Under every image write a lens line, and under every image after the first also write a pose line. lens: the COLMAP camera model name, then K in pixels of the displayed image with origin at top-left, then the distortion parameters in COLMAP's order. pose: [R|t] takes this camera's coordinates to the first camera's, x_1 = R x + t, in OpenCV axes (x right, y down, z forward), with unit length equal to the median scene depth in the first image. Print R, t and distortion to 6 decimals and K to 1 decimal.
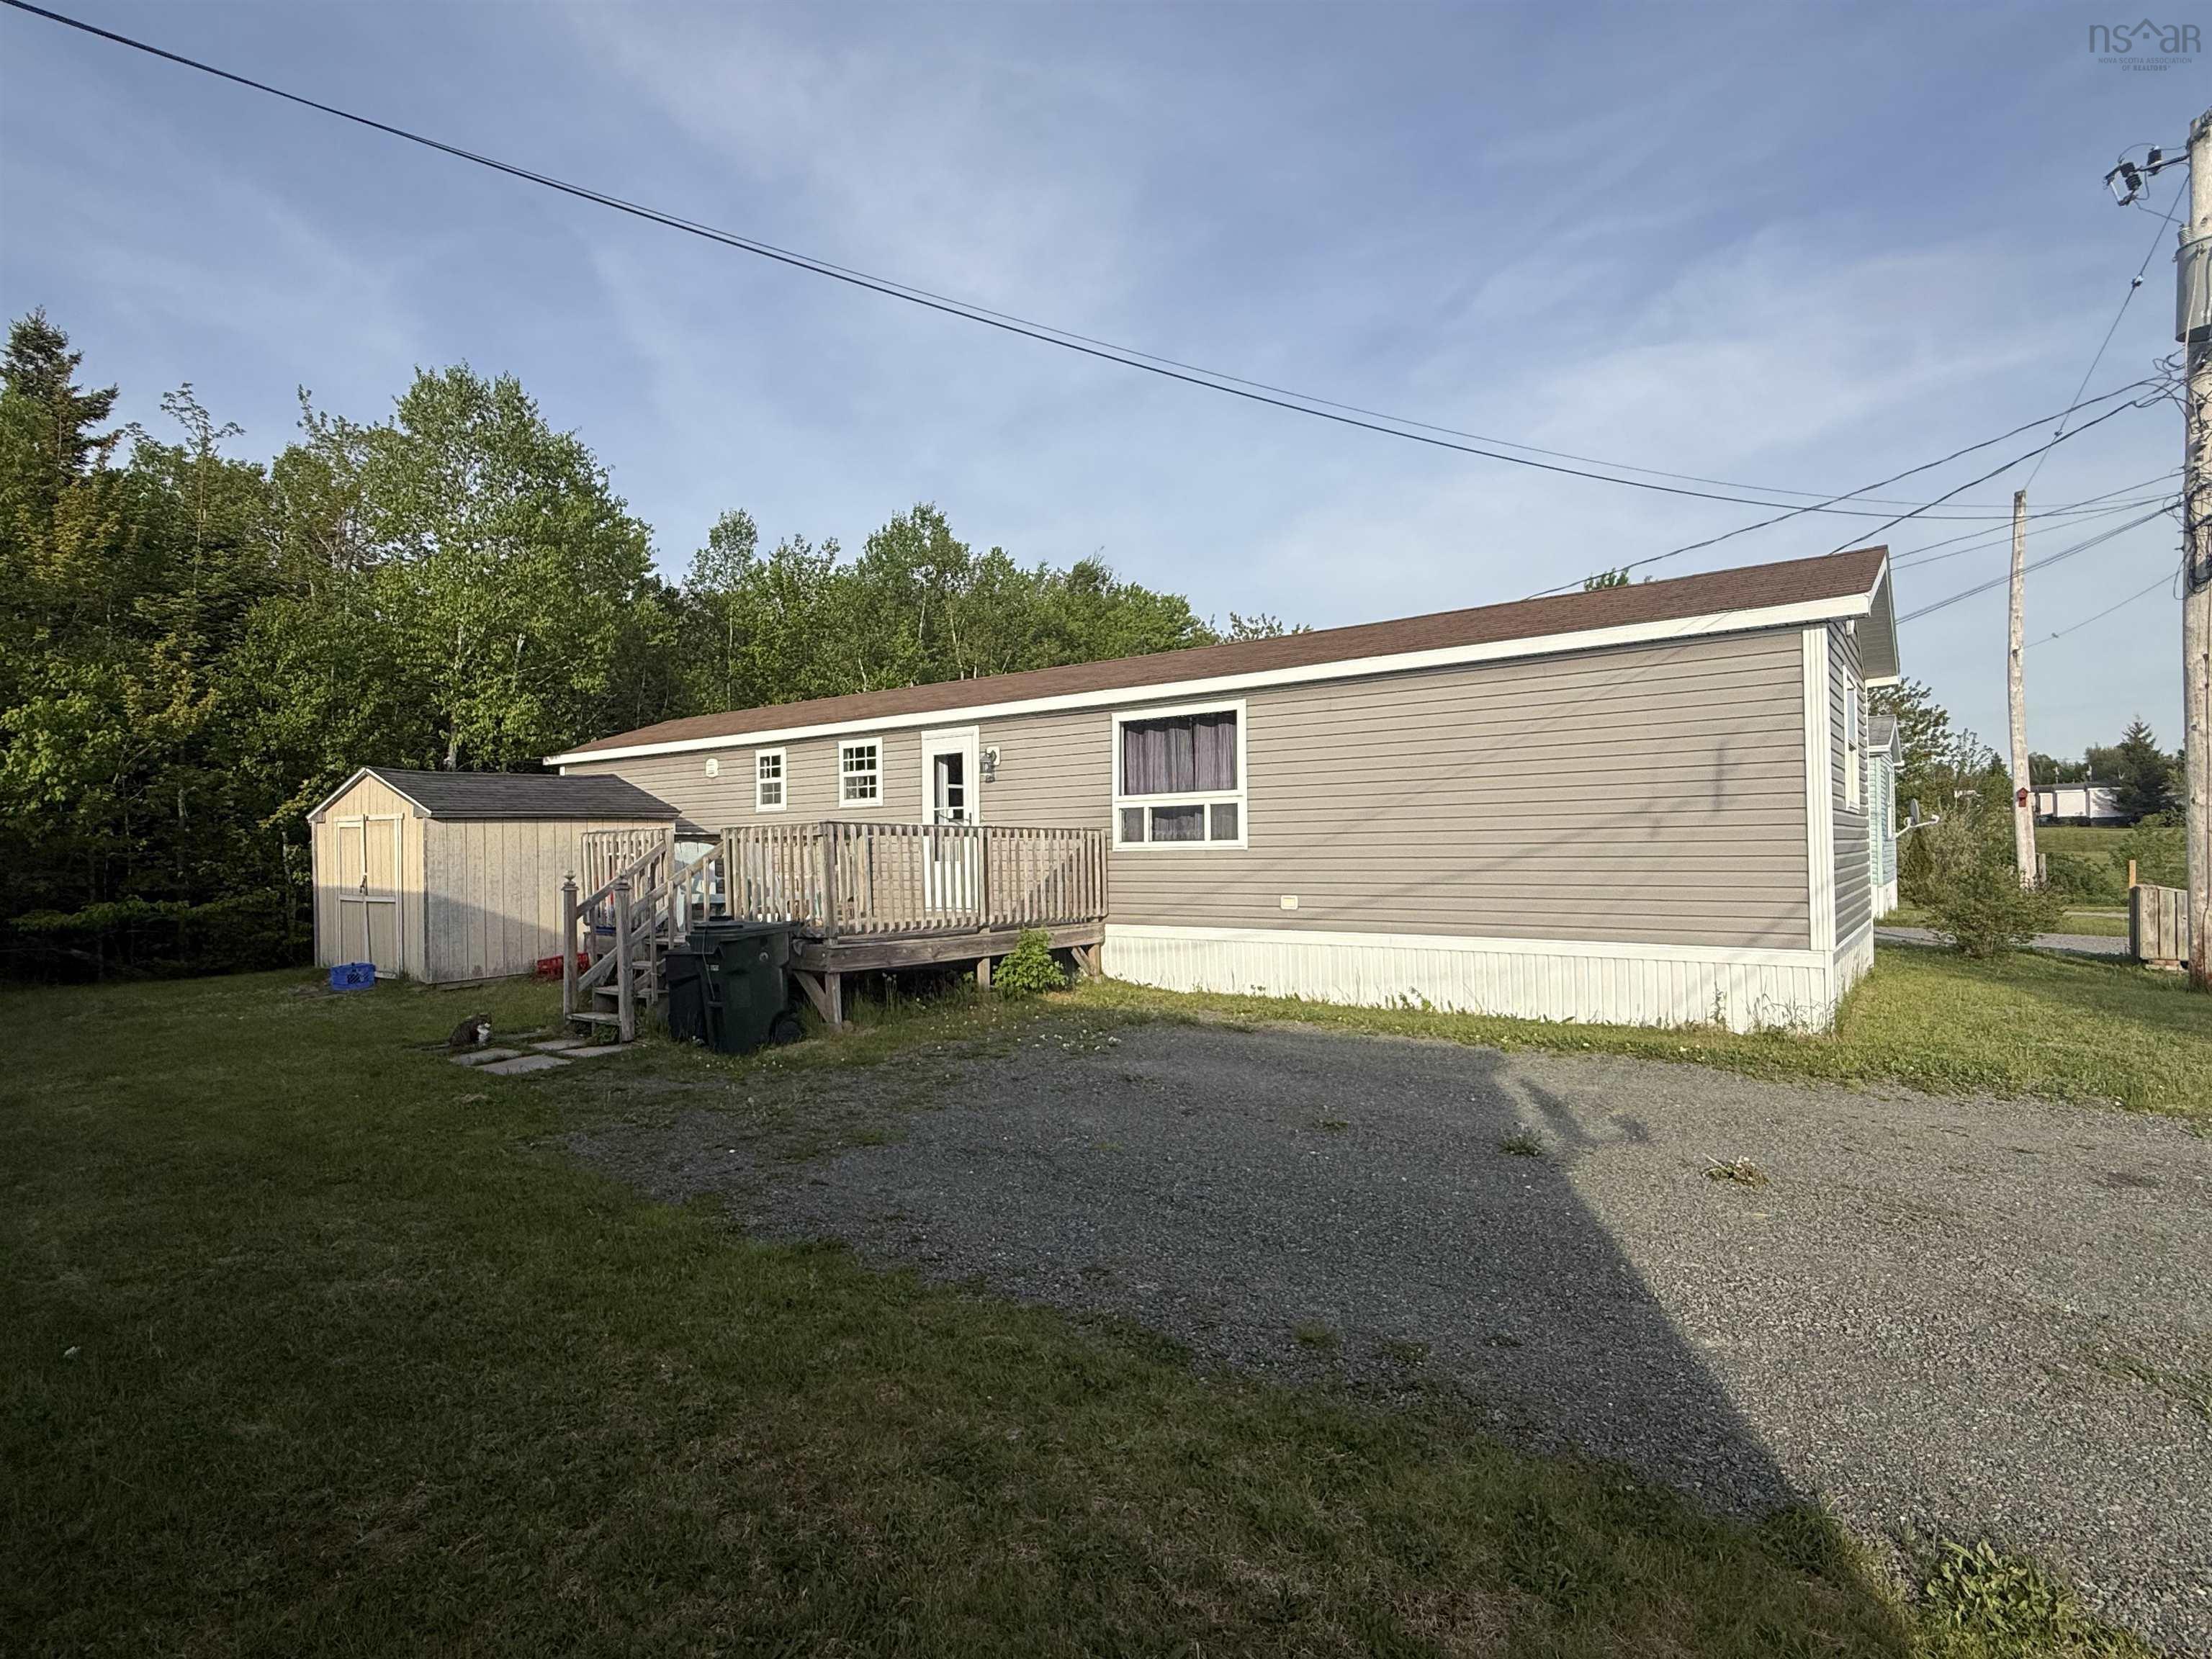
lens RADIAL K [[1163.5, 0, 1107.1], [0, 1163.5, 829.6], [0, 0, 1]] dist [0.016714, 0.000653]
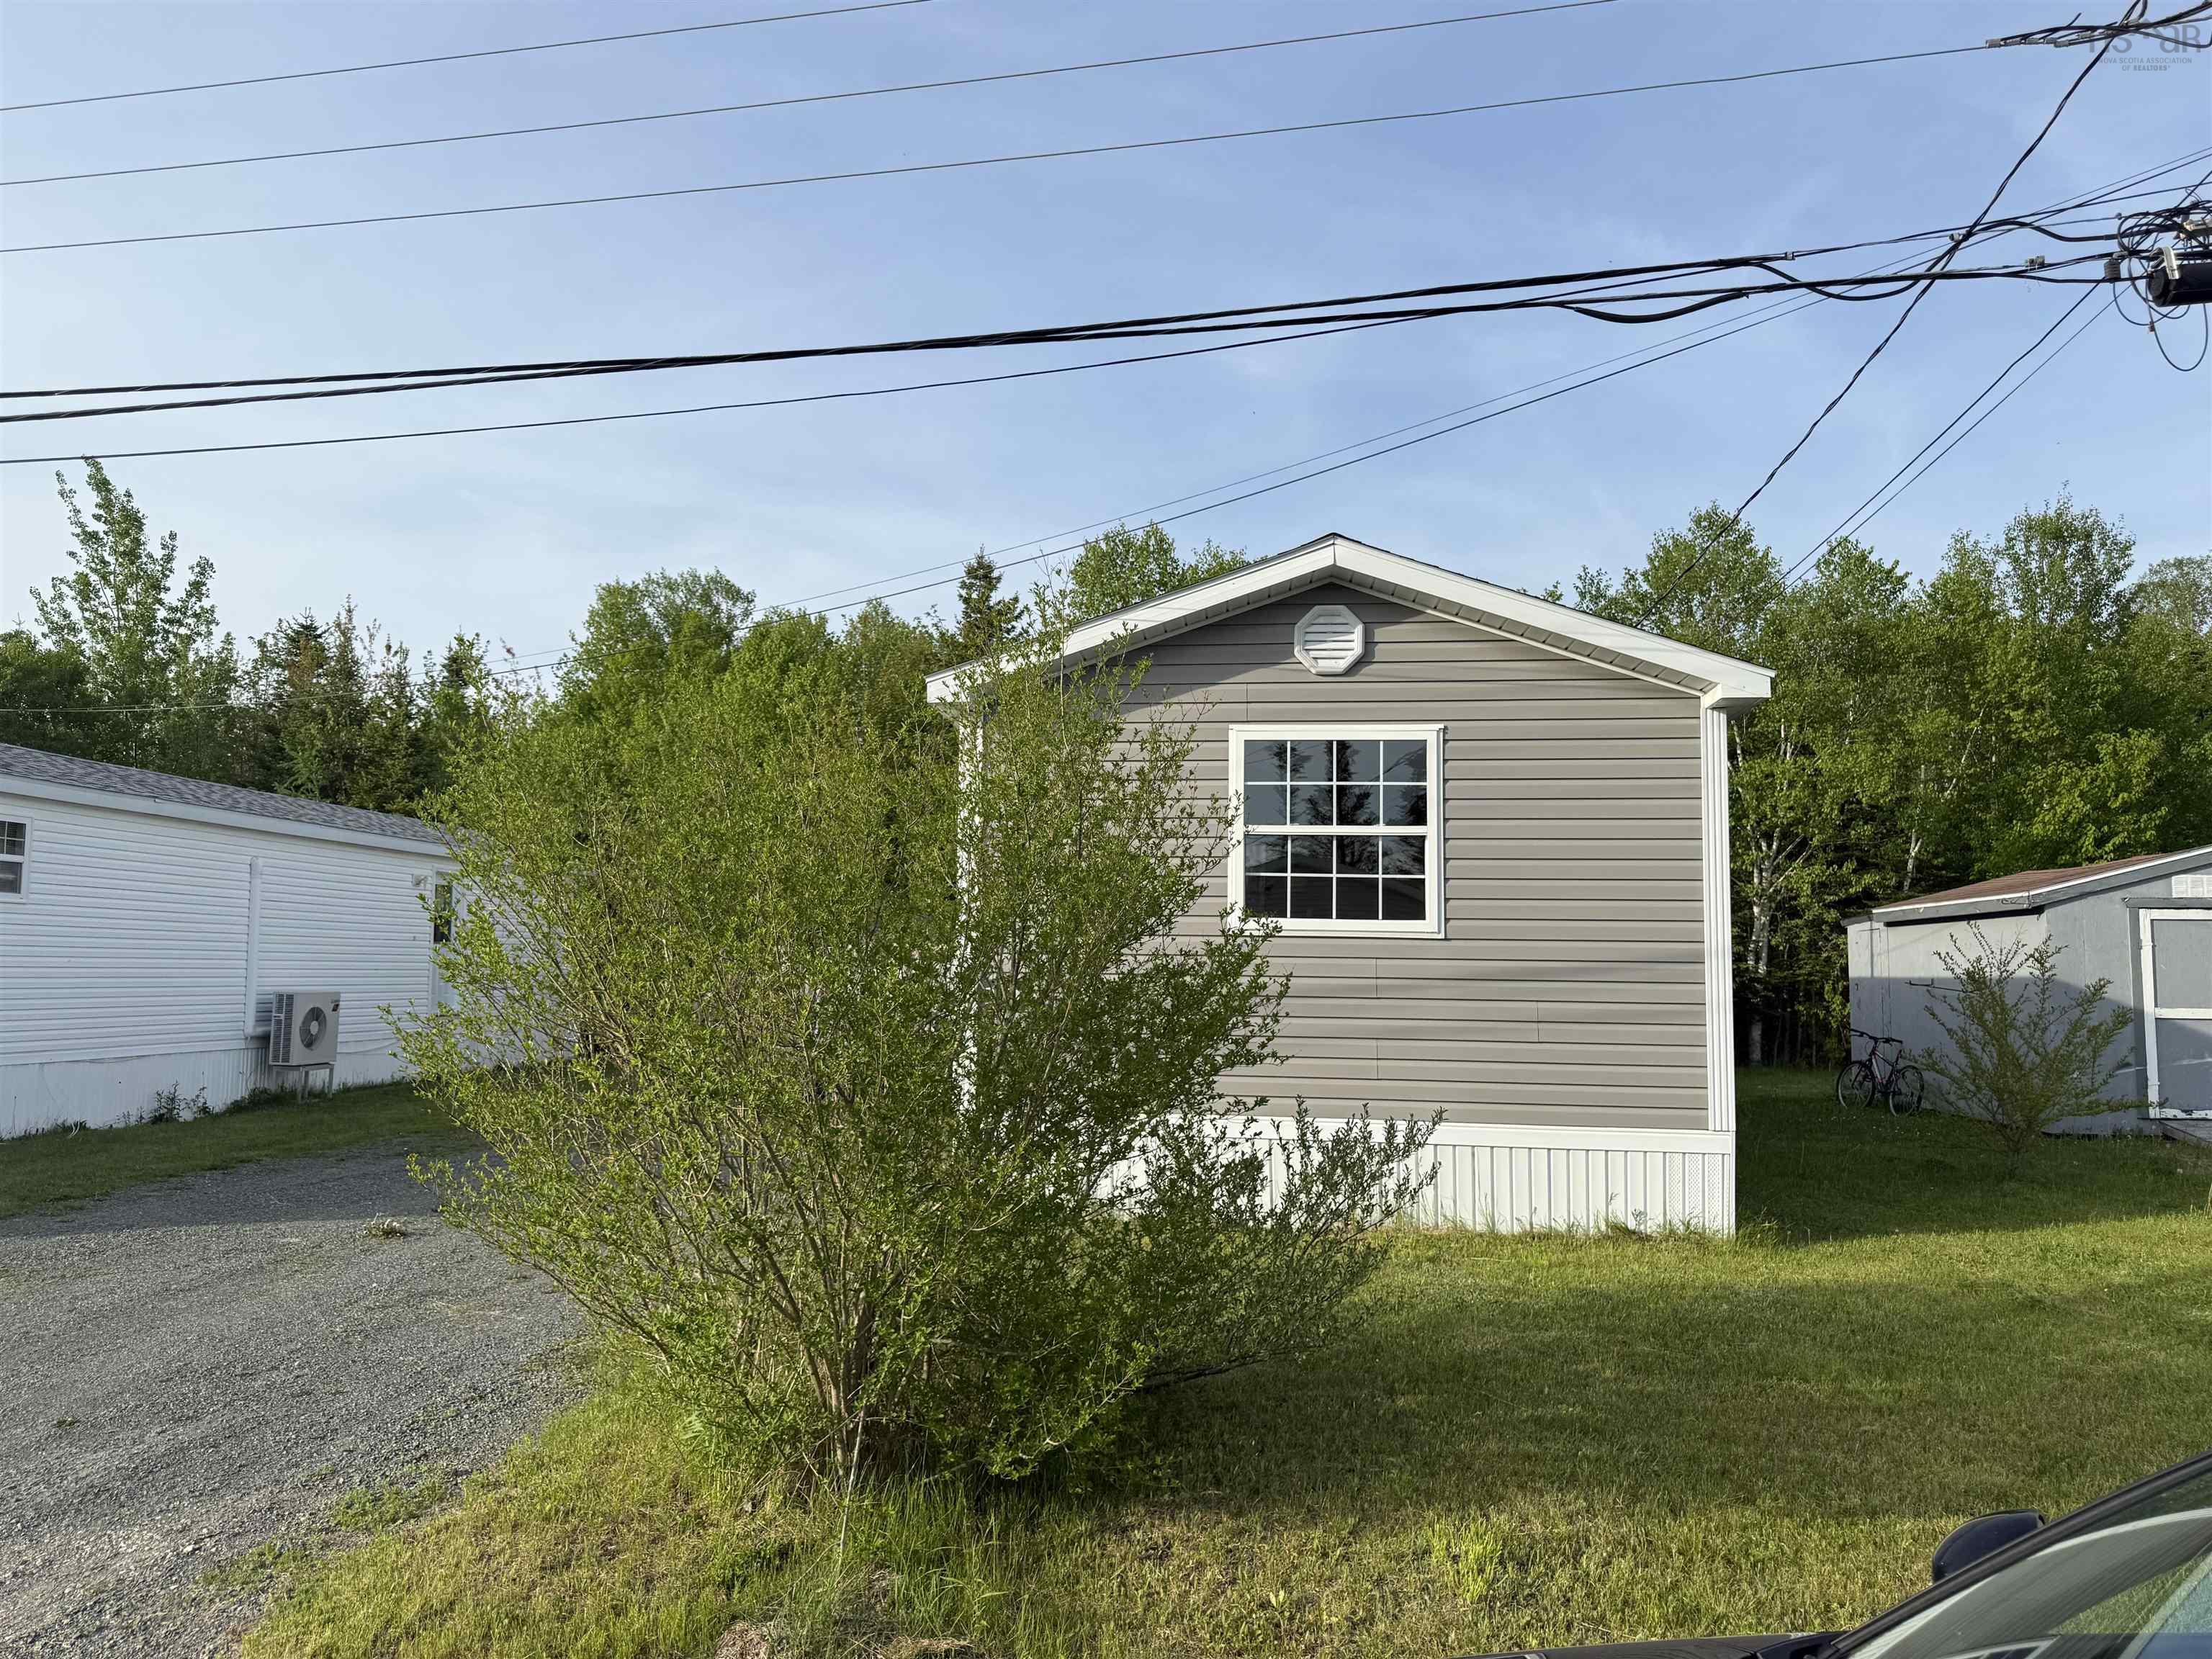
lens RADIAL K [[1565.5, 0, 1107.7], [0, 1565.5, 819.3], [0, 0, 1]] dist [0.064696, -0.074305]
pose [[0.546624, -0.063991, -0.834929, 1.009451], [-0.004703, 0.996825, -0.079478, -0.007666], [0.837365, 0.047371, 0.544588, 0.320331]]
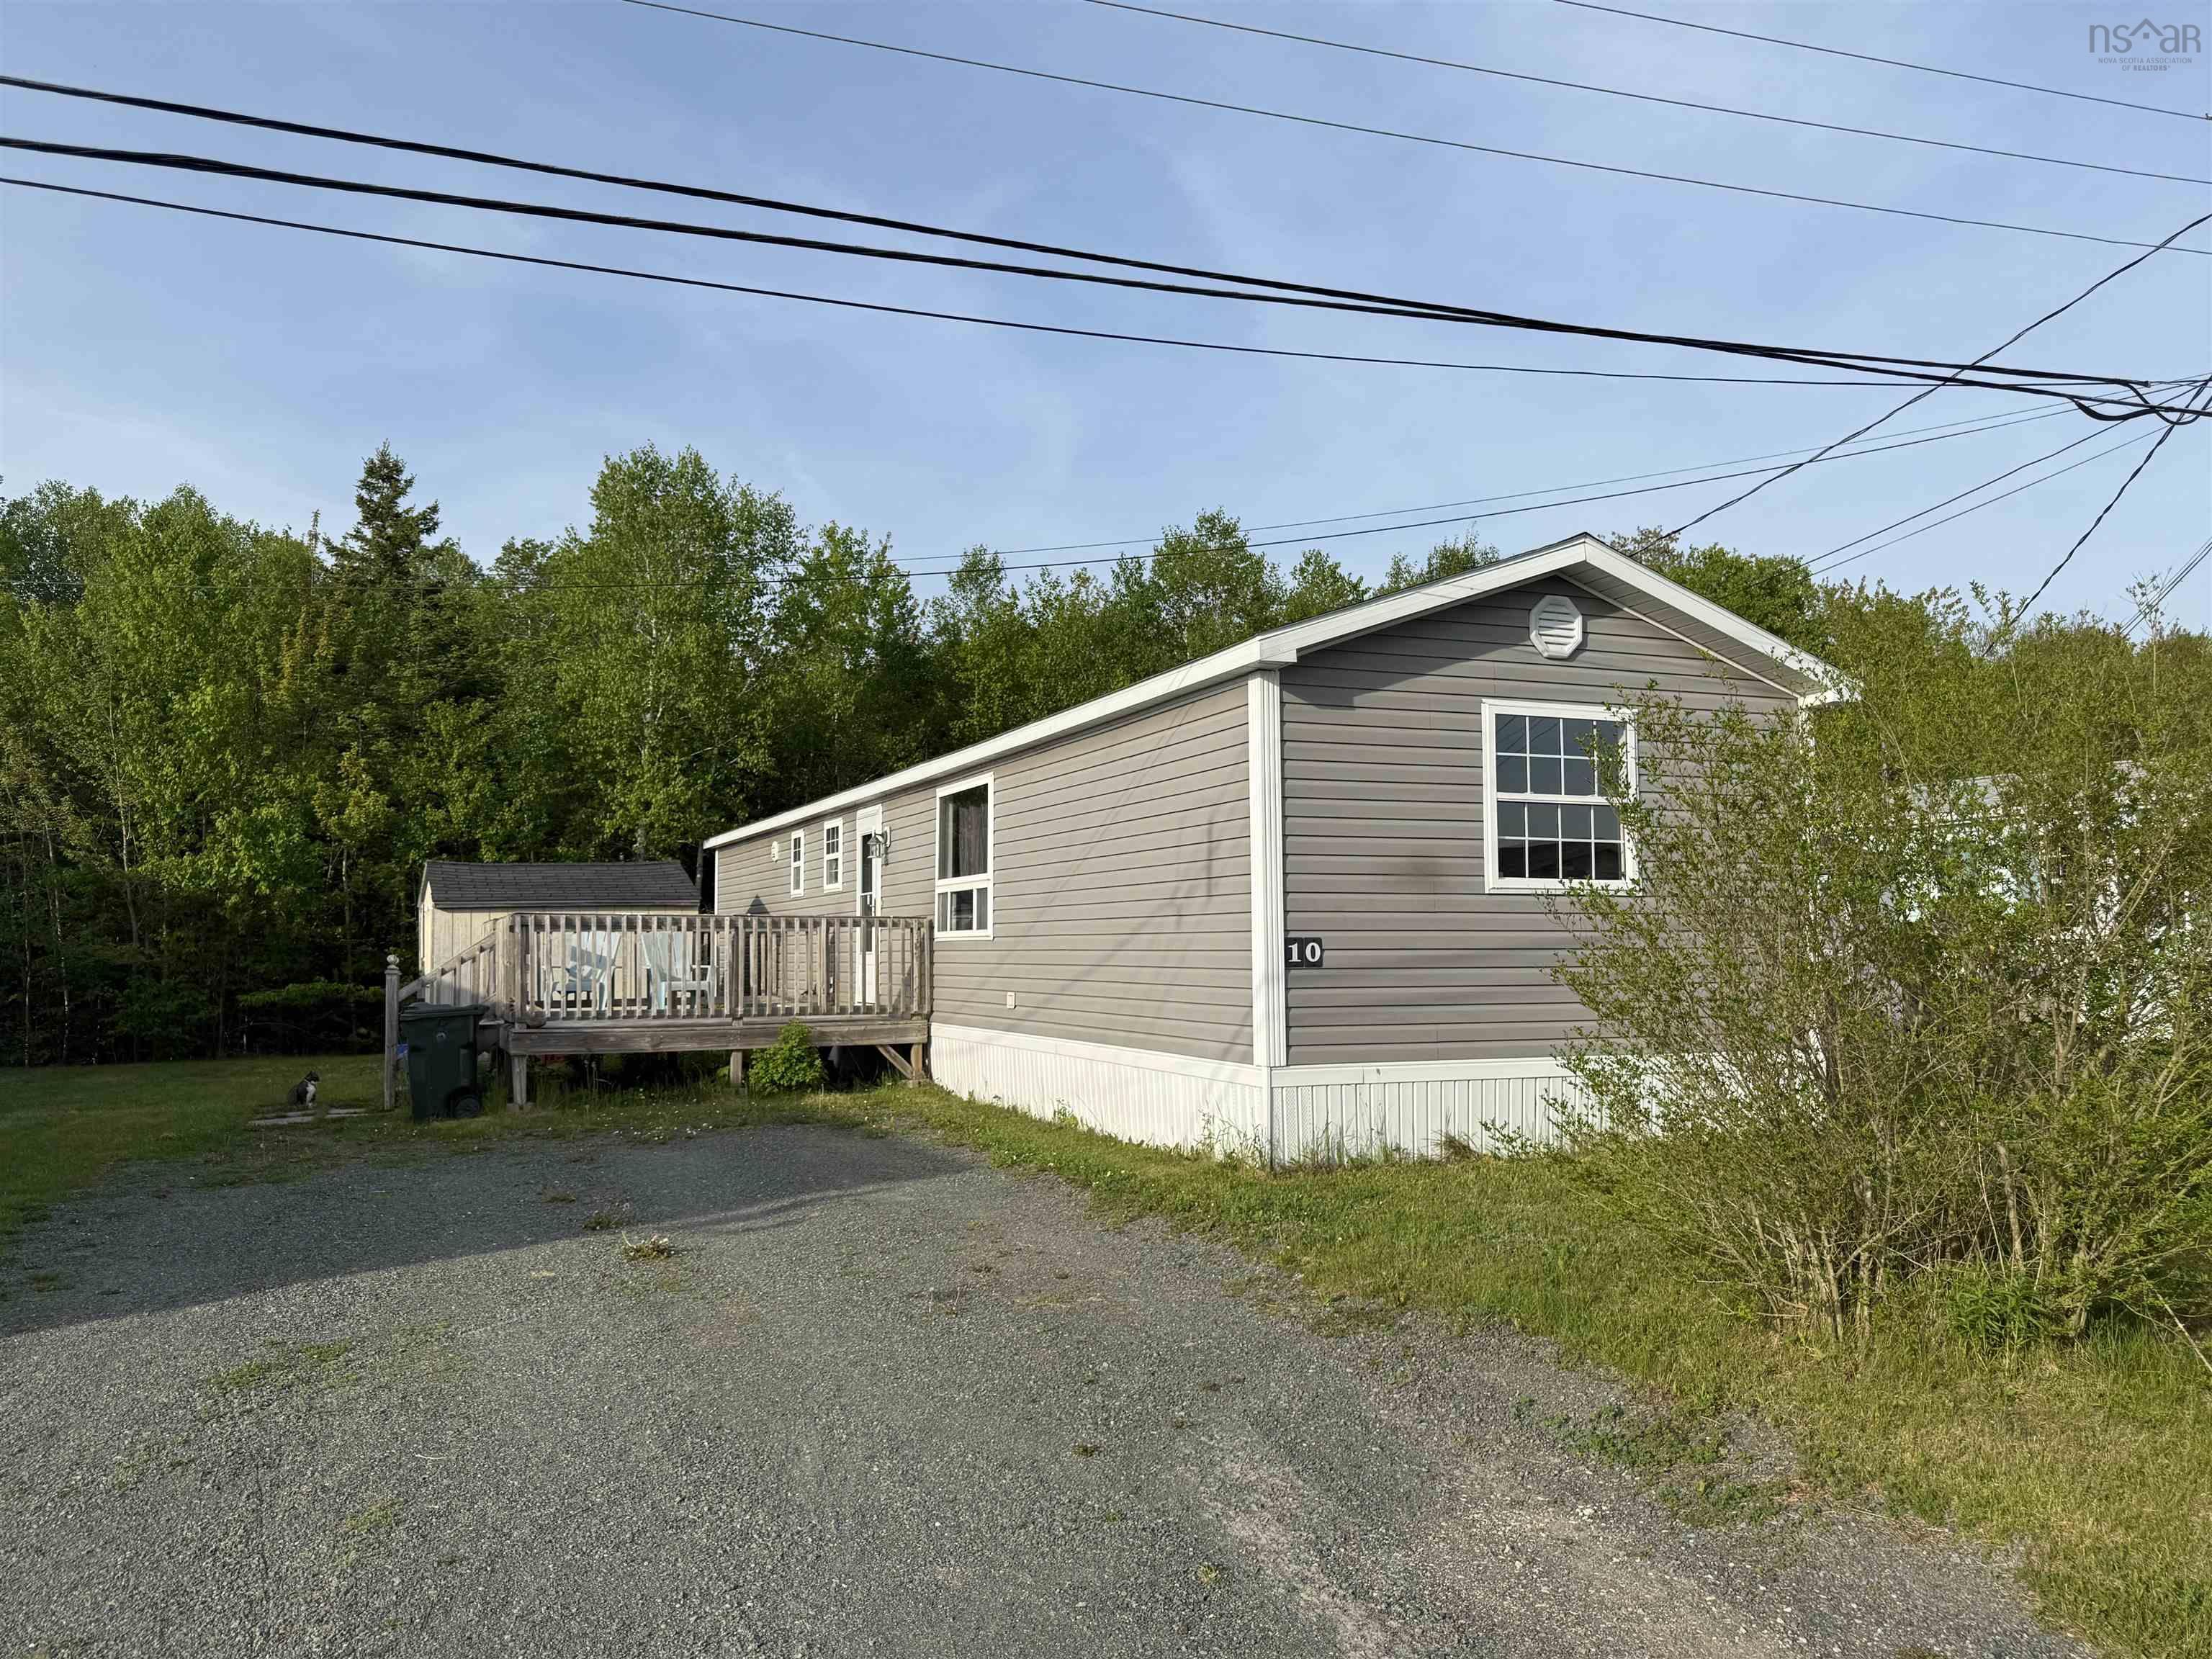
lens RADIAL K [[1627.0, 0, 1114.6], [0, 1627.0, 838.0], [0, 0, 1]] dist [0.026722, -0.011117]
pose [[0.893697, -0.023715, -0.448043, 0.625647], [0.002791, 0.998877, -0.047302, -0.001445], [0.448662, 0.041023, 0.892760, -0.056429]]
